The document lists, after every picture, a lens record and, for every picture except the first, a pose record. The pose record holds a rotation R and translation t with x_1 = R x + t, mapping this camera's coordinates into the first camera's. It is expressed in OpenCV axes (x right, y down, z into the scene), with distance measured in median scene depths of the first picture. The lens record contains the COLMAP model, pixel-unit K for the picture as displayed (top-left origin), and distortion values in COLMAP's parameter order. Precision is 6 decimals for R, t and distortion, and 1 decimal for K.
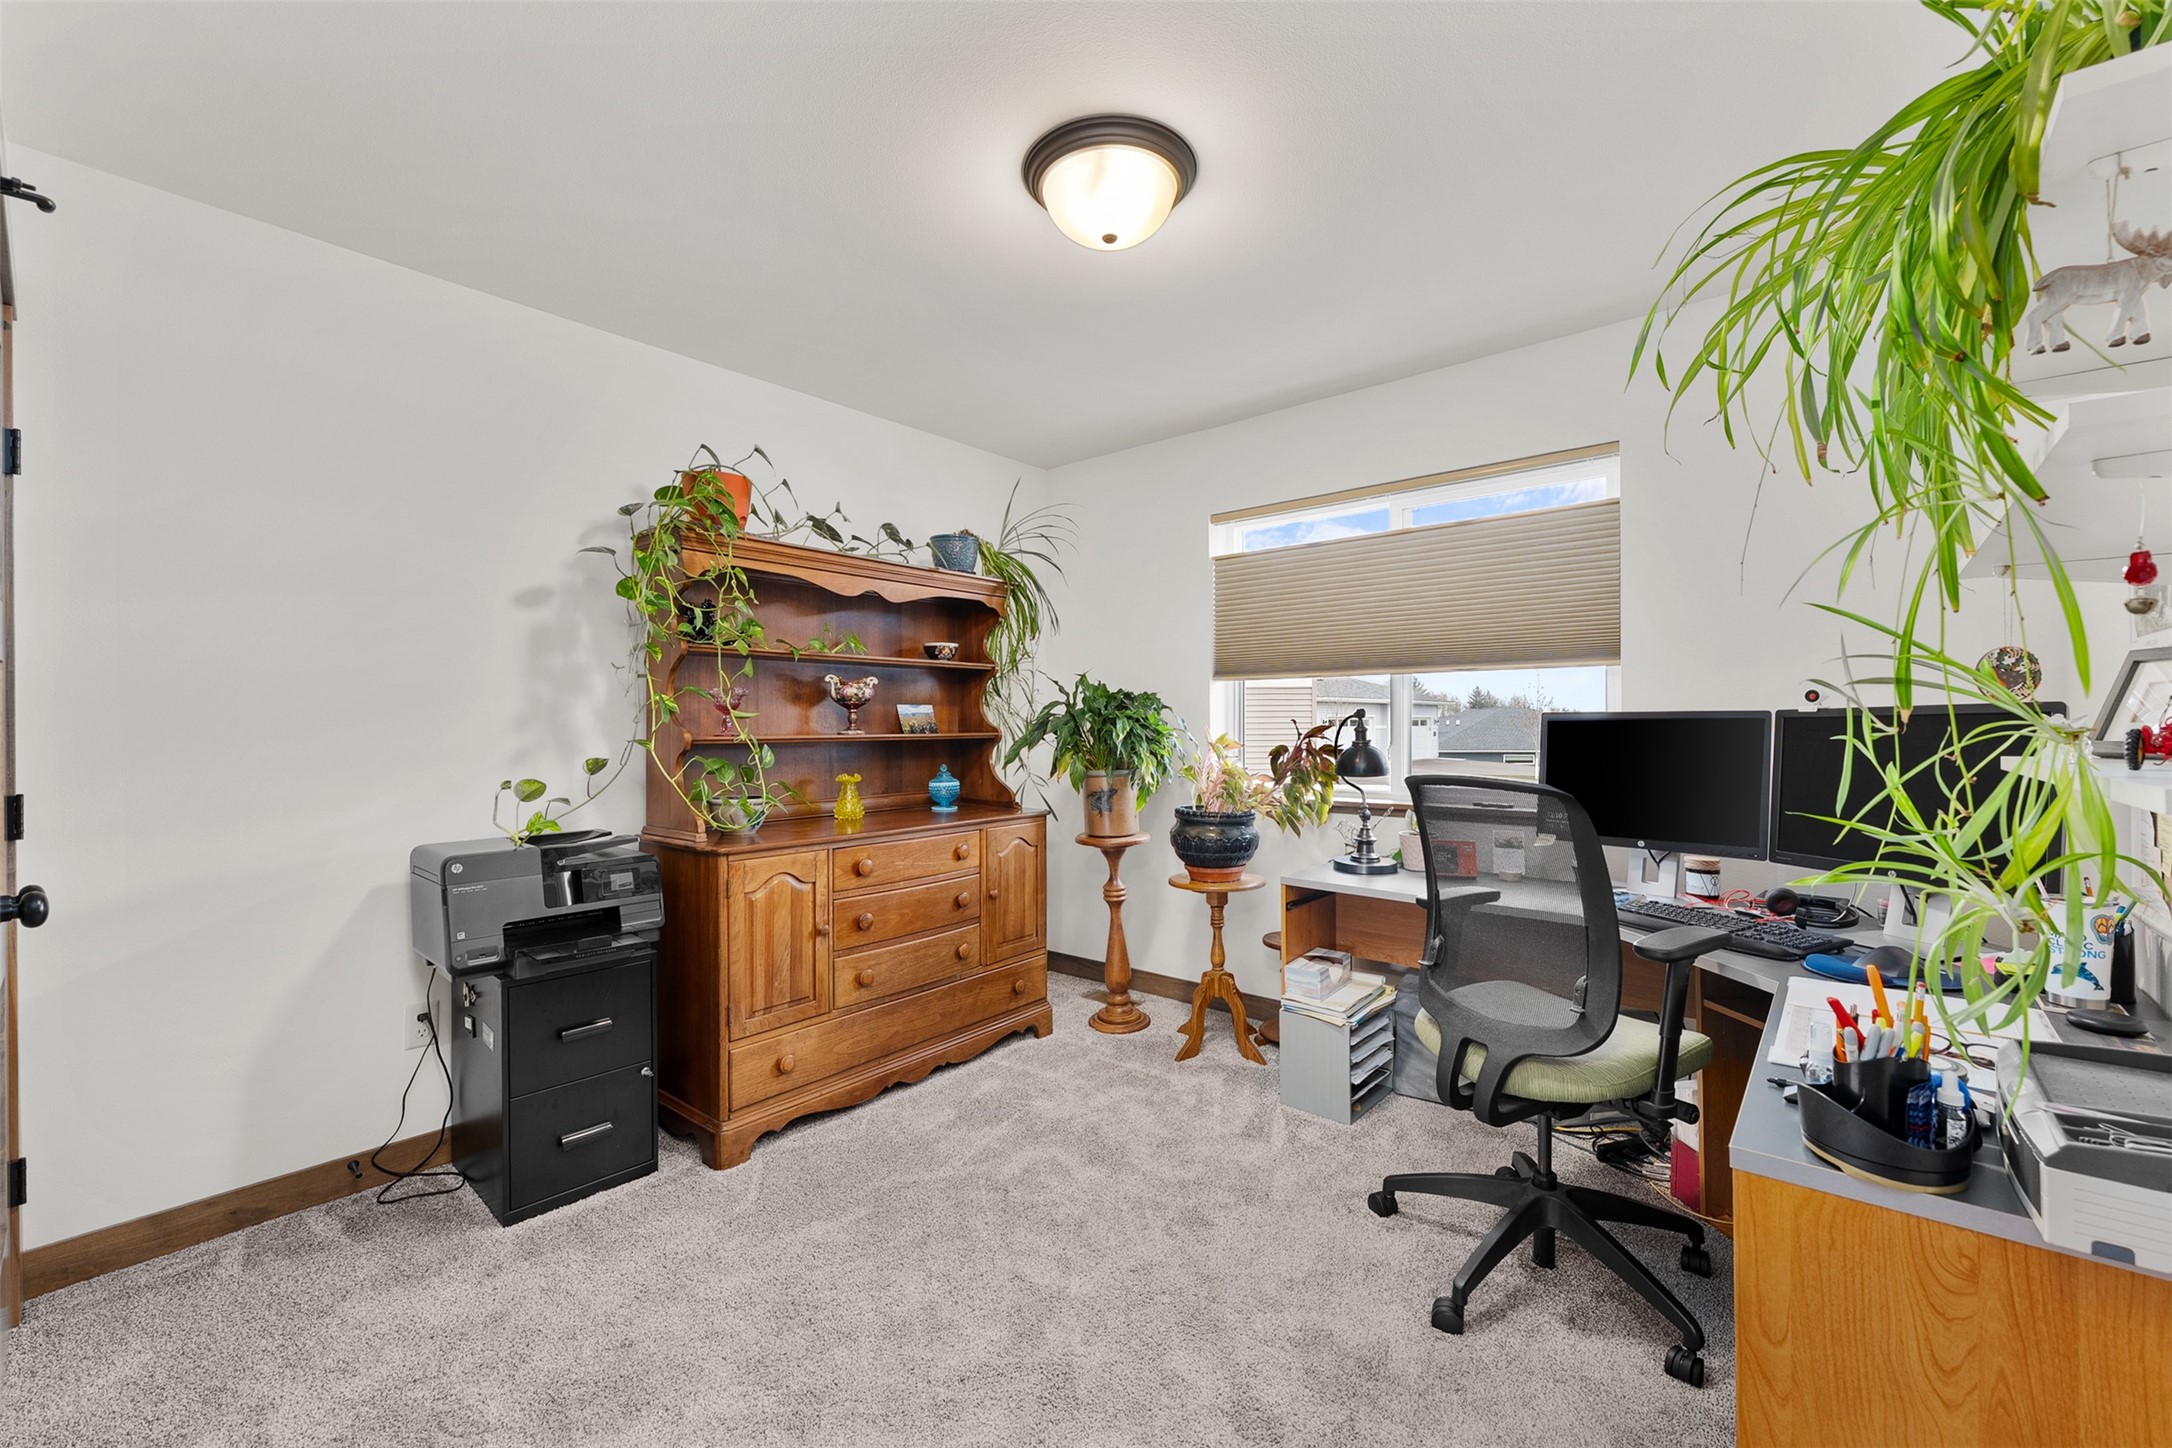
lens RADIAL K [[883.8, 0, 1090.7], [0, 883.8, 726.5], [0, 0, 1]] dist [0.001950, -0.001426]
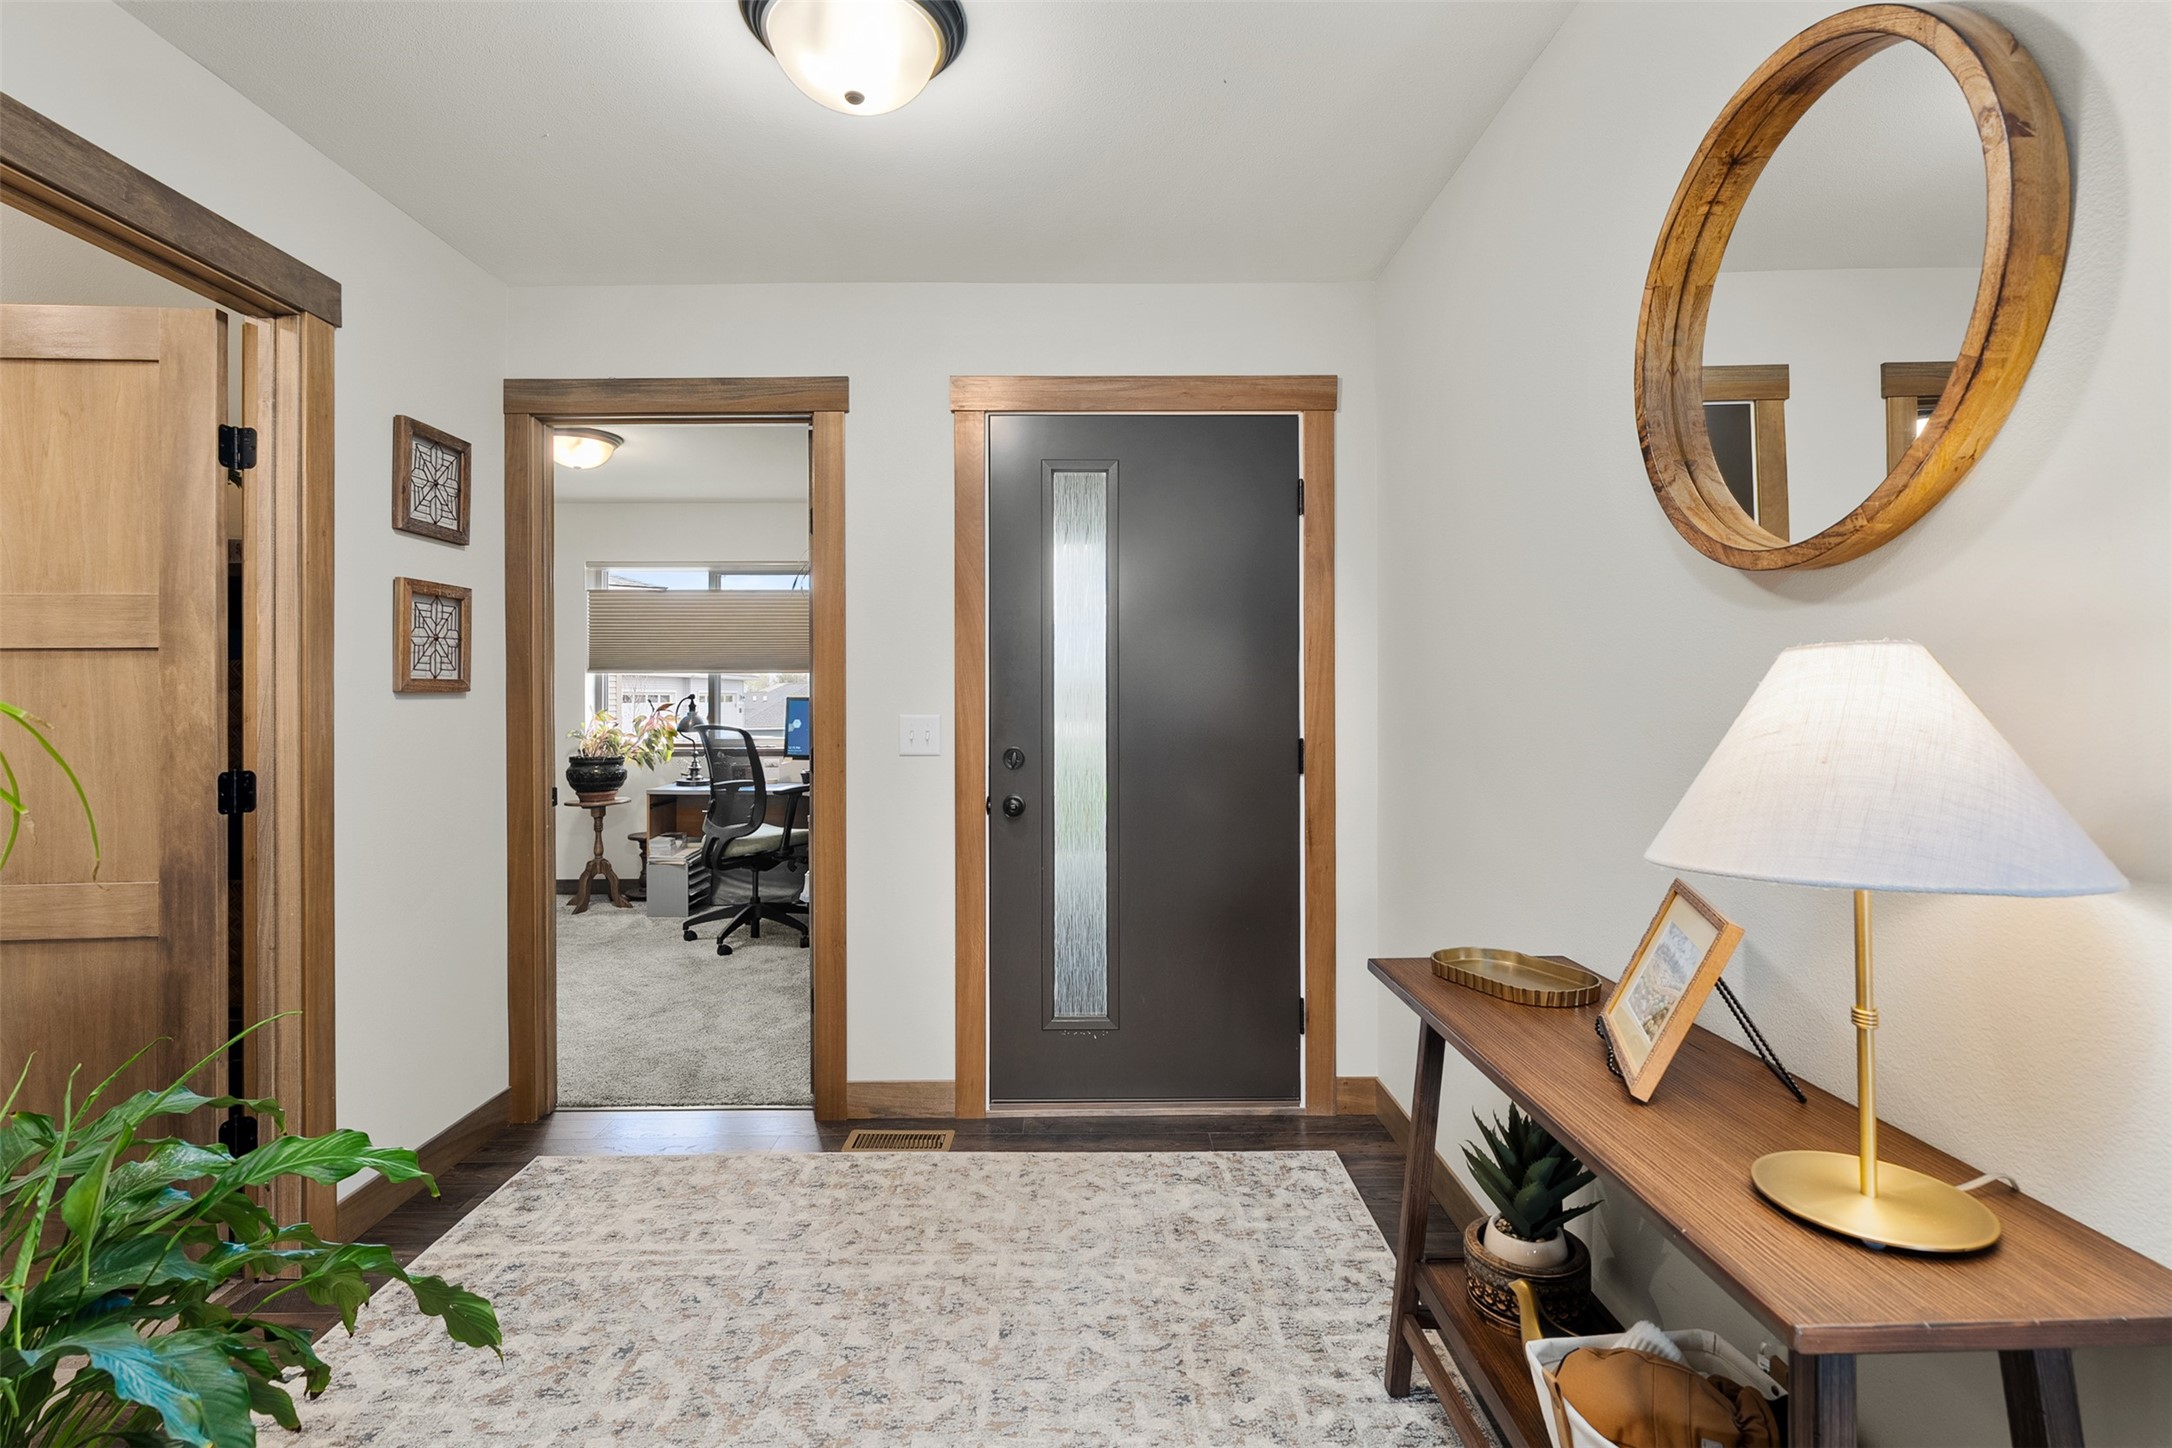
lens RADIAL K [[988.8, 0, 1071.3], [0, 988.8, 689.8], [0, 0, 1]] dist [-0.003794, -0.000721]
pose [[0.752080, 0.016804, 0.658858, -0.401463], [-0.005444, 0.999799, -0.019286, 0.004870], [-0.659050, 0.010918, 0.752020, -0.921706]]
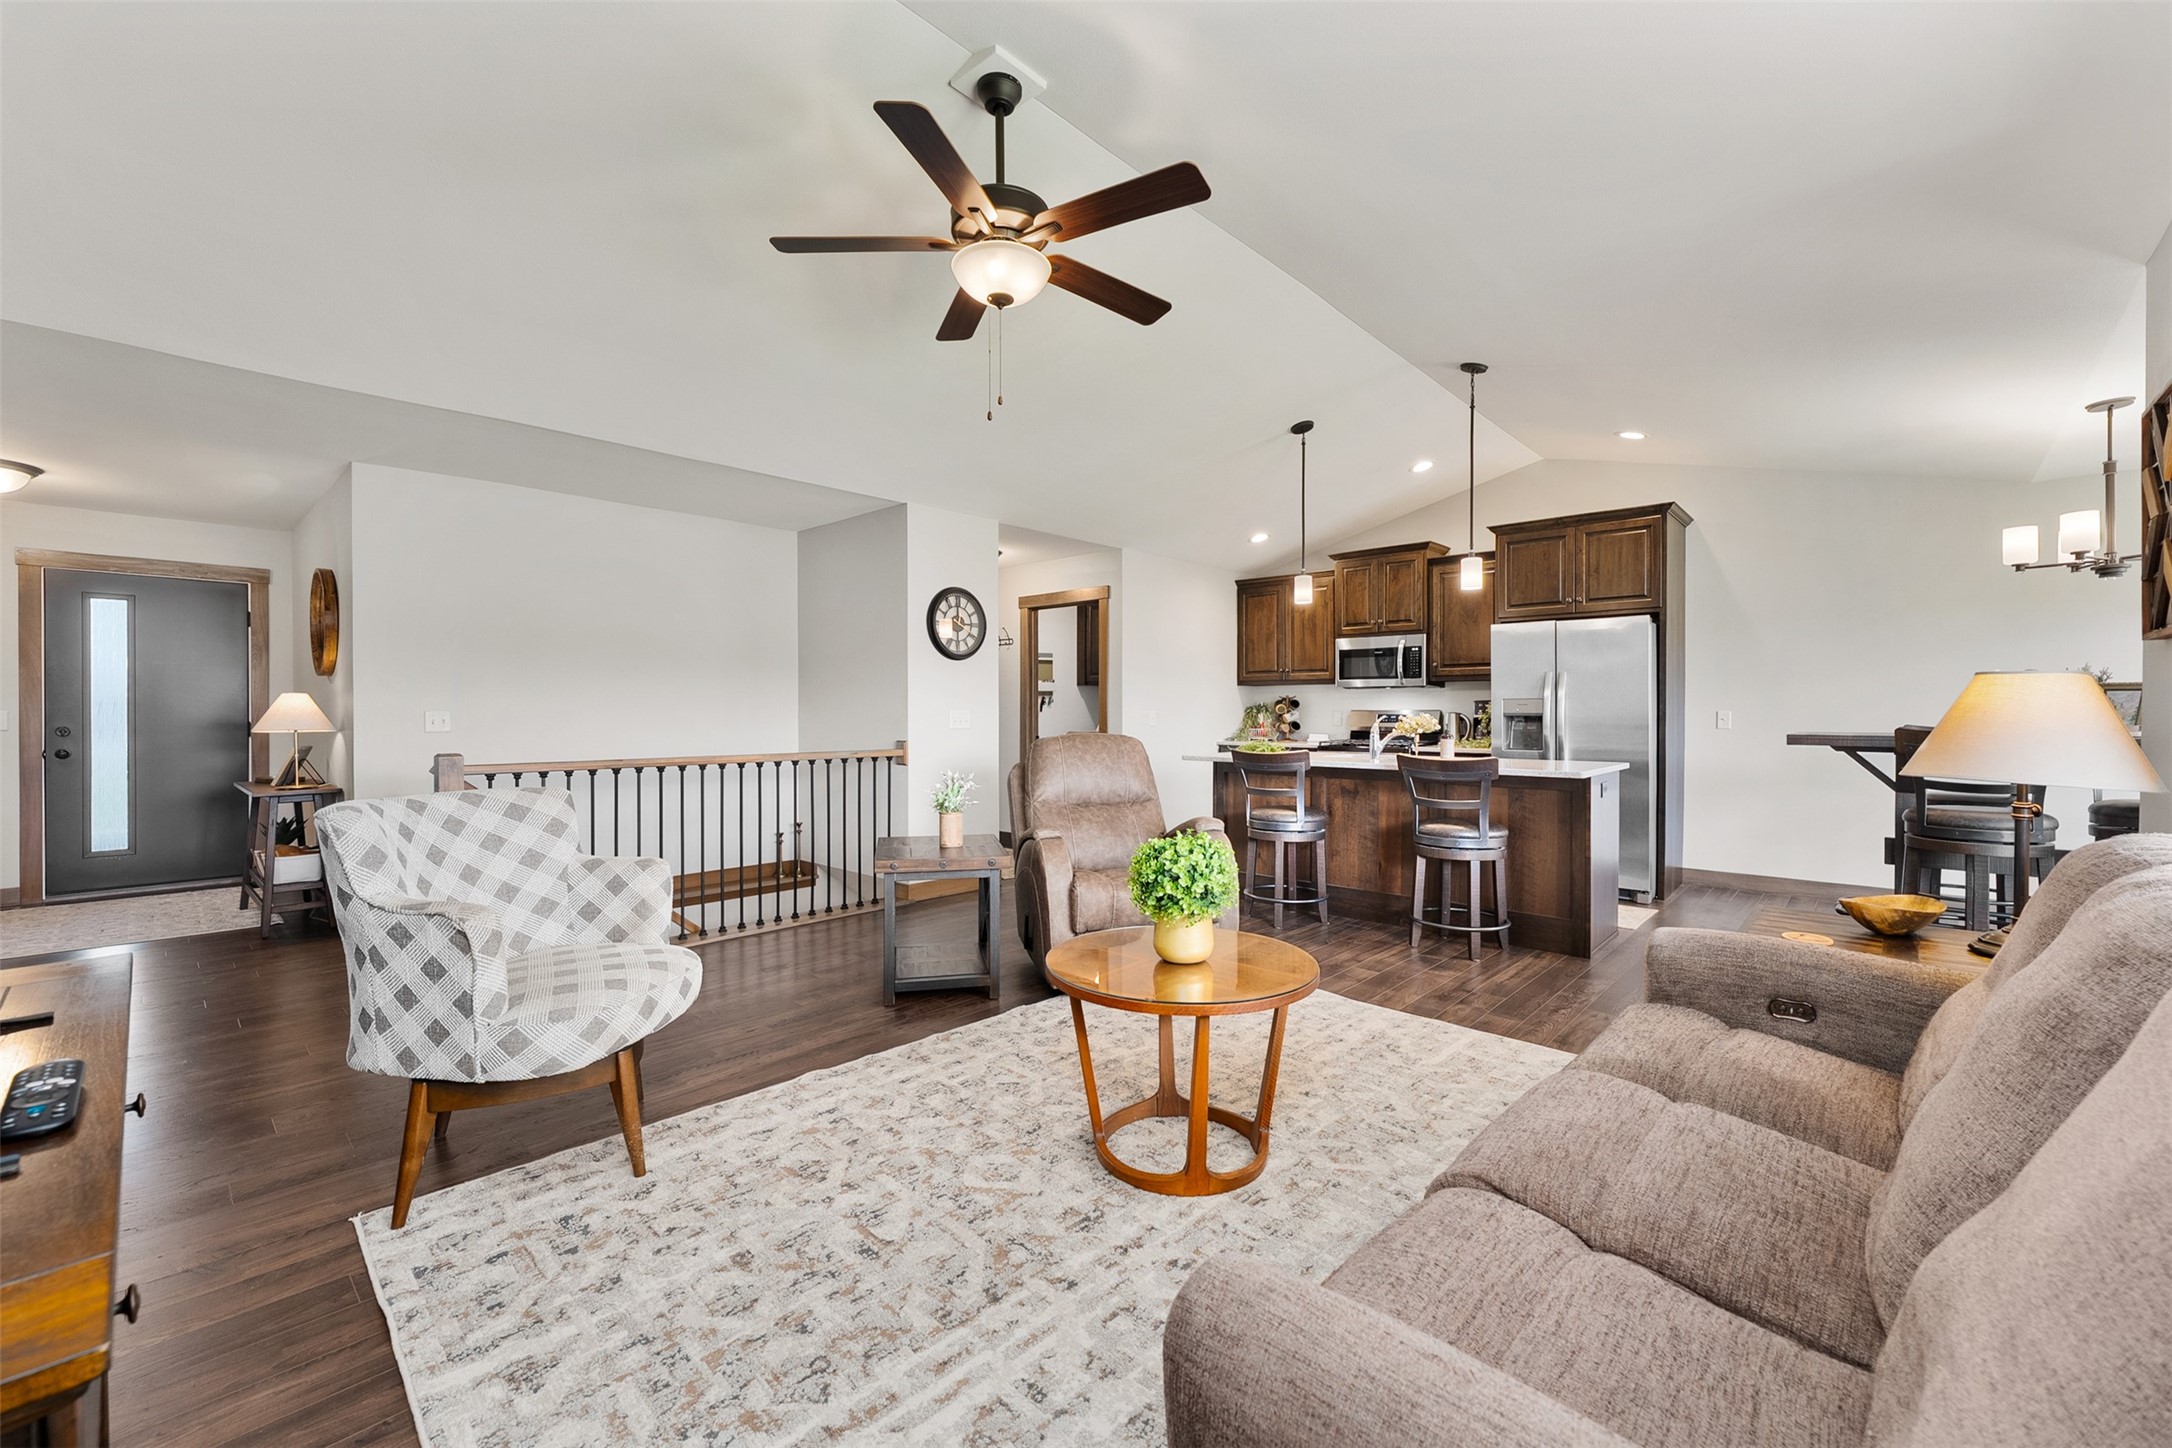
lens RADIAL K [[883.8, 0, 1081.4], [0, 883.8, 717.7], [0, 0, 1]] dist [0.001950, -0.001426]
pose [[0.024784, 0.014265, 0.999591, -1.525247], [0.000647, 0.999898, -0.014285, 0.049814], [-0.999693, 0.001001, 0.024772, -2.241579]]
